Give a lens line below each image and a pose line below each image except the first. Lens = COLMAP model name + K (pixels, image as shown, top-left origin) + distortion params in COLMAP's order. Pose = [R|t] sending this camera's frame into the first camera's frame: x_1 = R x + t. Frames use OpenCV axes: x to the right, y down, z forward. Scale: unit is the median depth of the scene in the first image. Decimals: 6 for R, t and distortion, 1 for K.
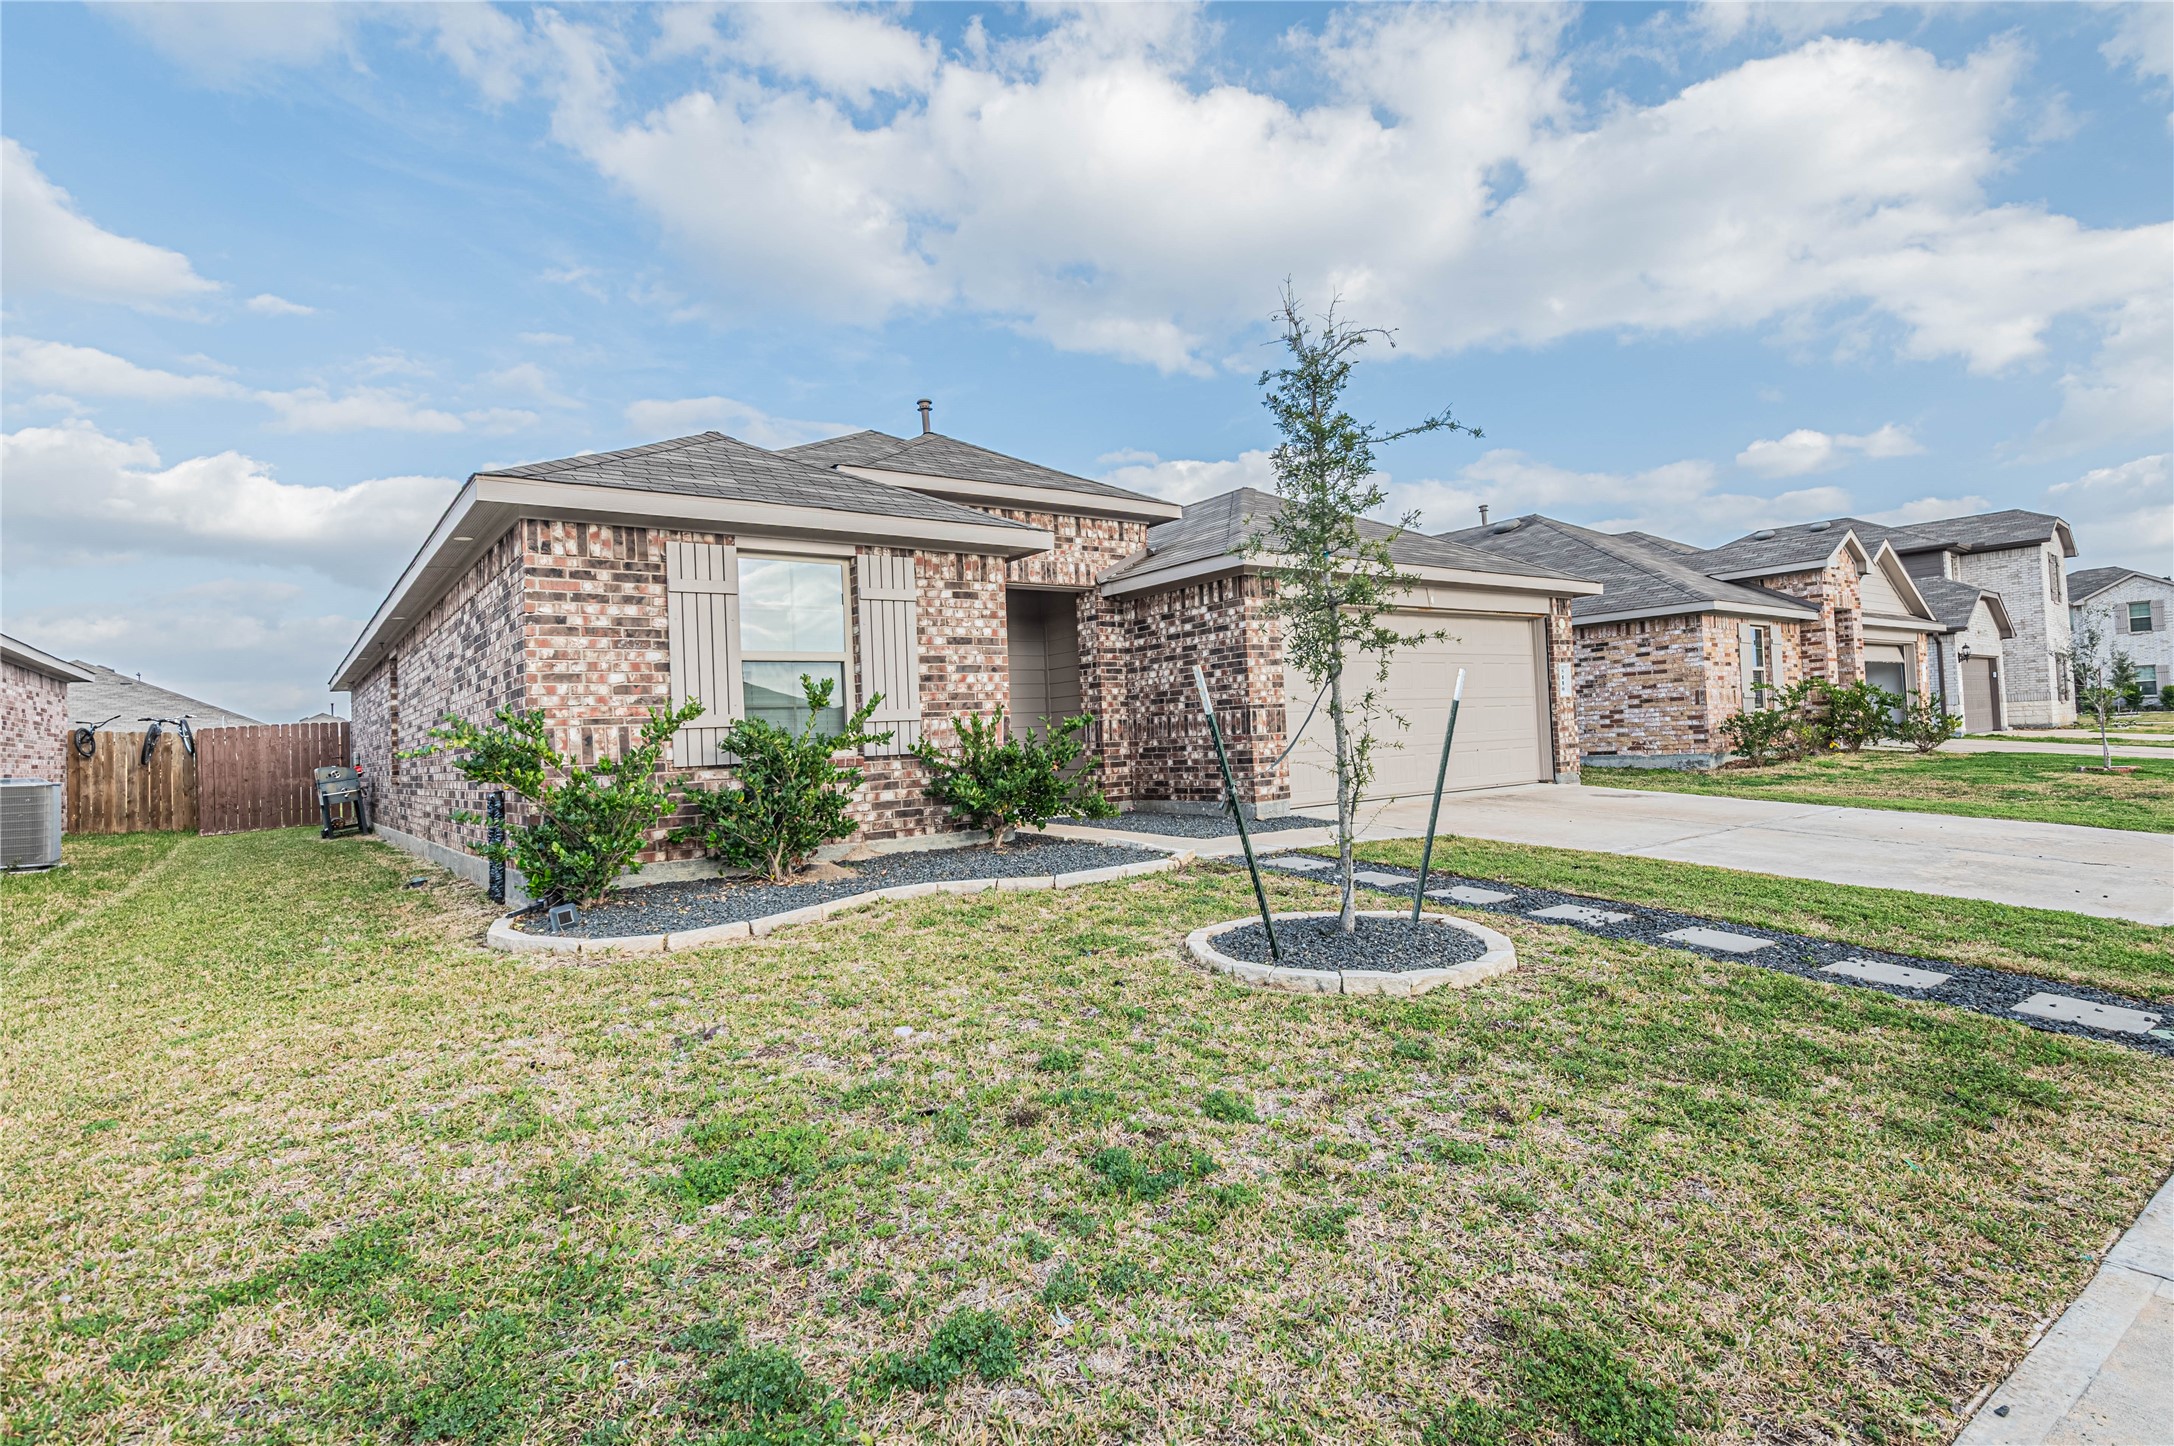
lens RADIAL K [[1096.7, 0, 1086.2], [0, 1096.7, 763.7], [0, 0, 1]] dist [0.040393, -0.045657]
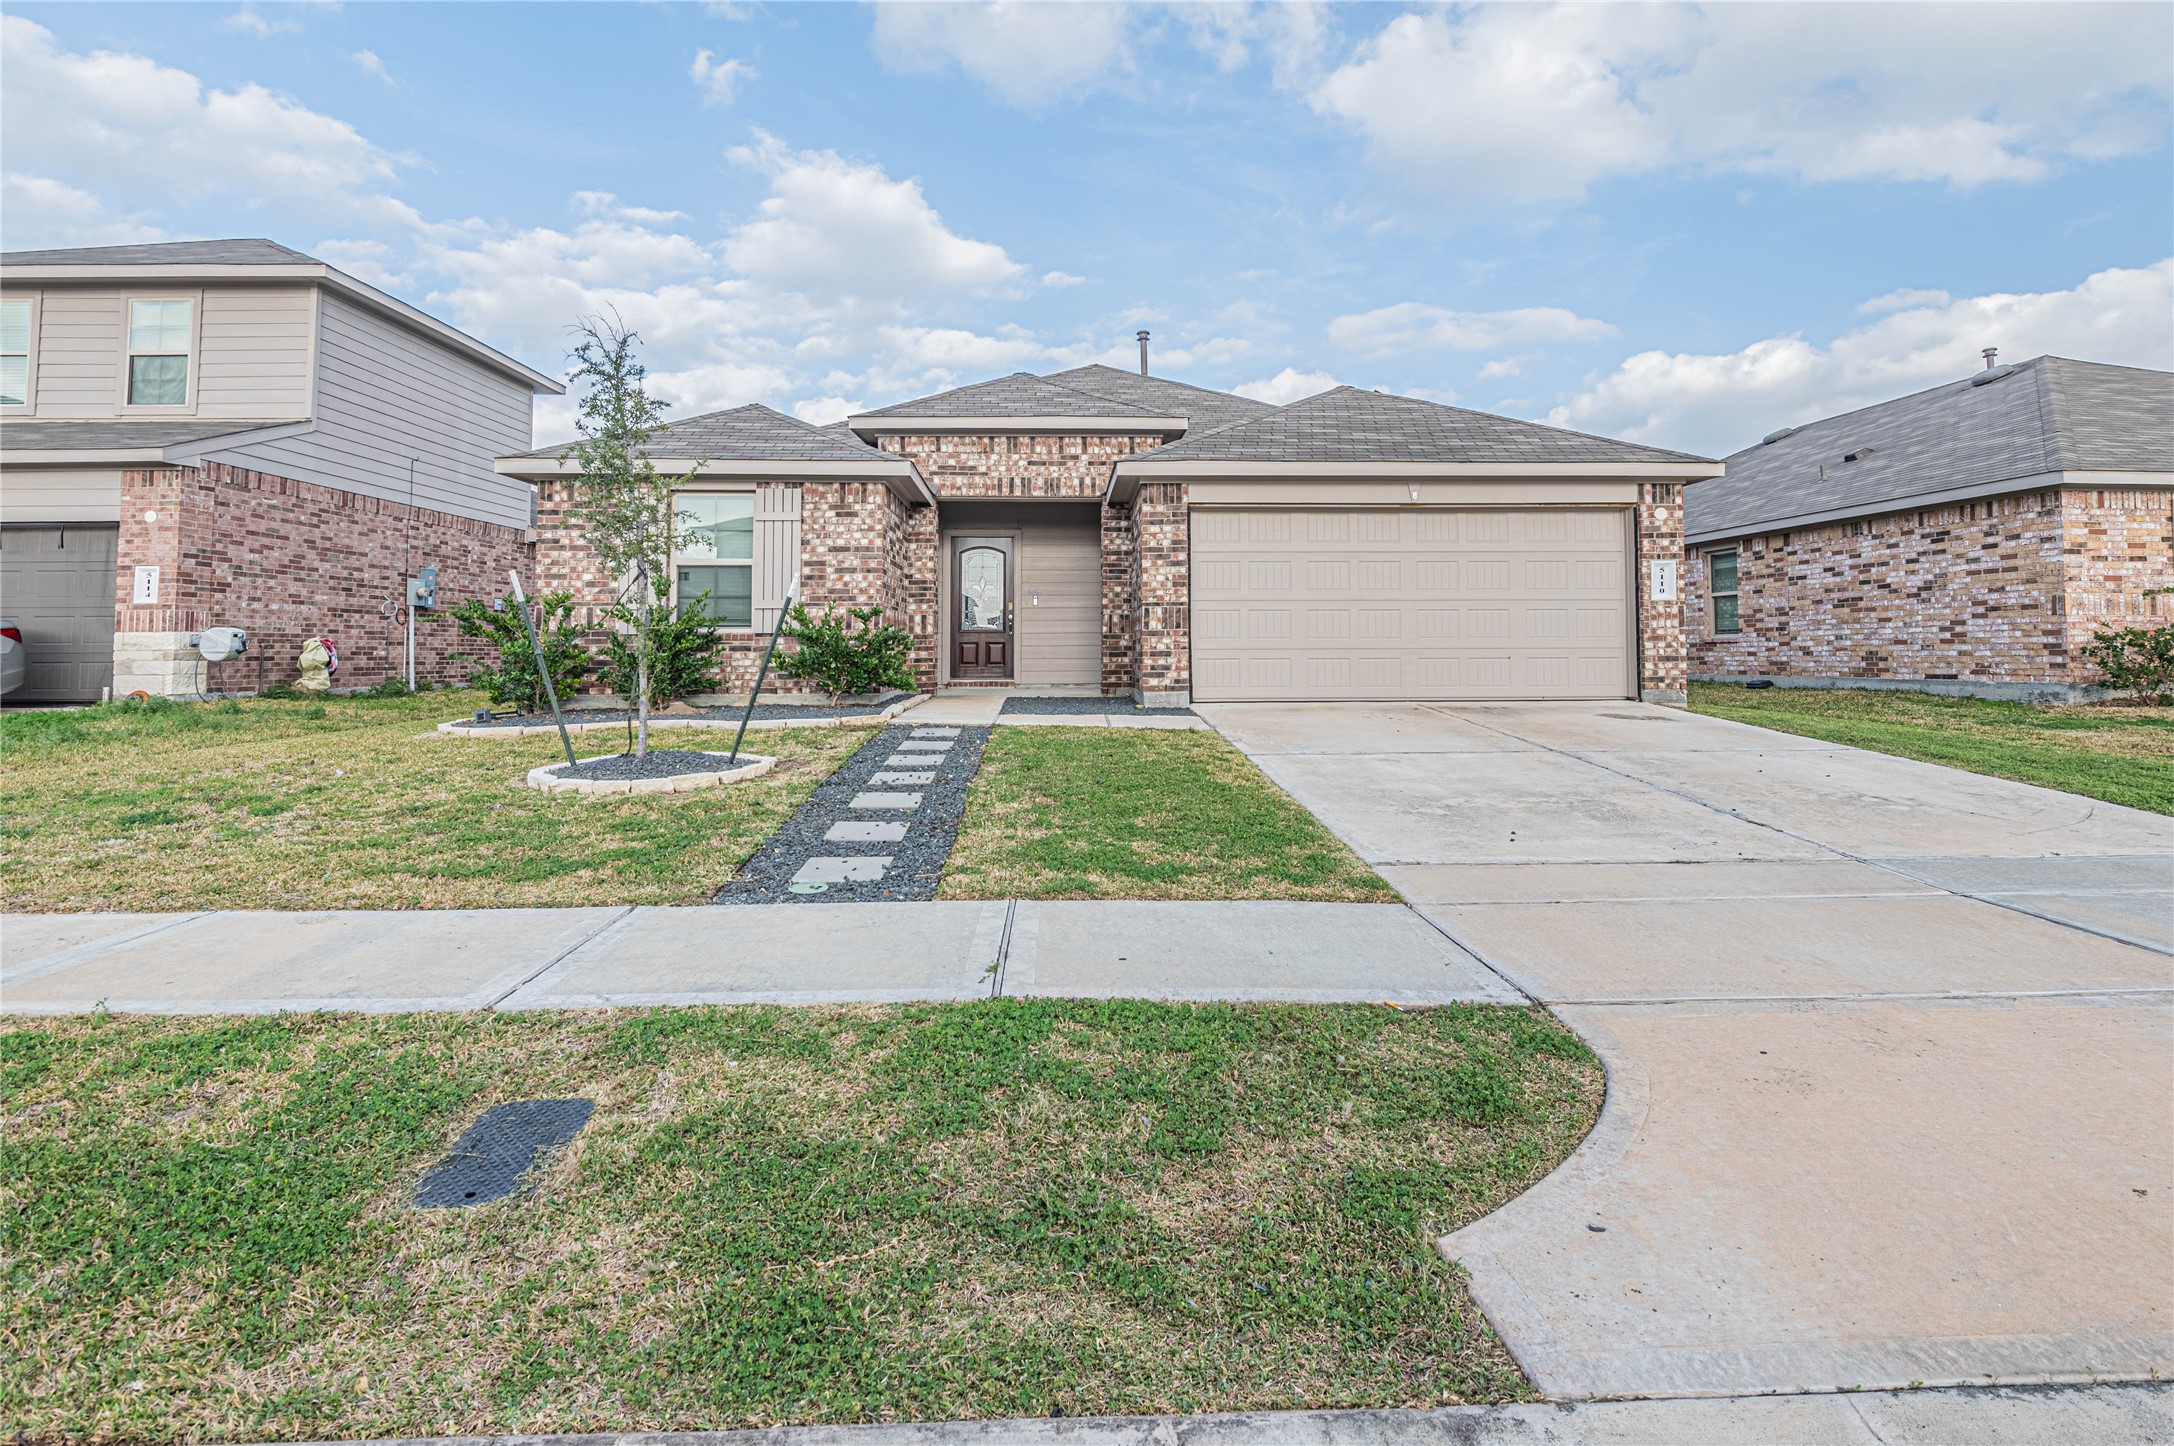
lens RADIAL K [[1081.7, 0, 1098.0], [0, 1081.7, 677.7], [0, 0, 1]] dist [0.044069, -0.033916]
pose [[0.818966, 0.055206, -0.571180, 0.728645], [-0.045731, 0.998475, 0.030934, -0.009979], [0.572017, 0.000786, 0.820241, 0.088859]]
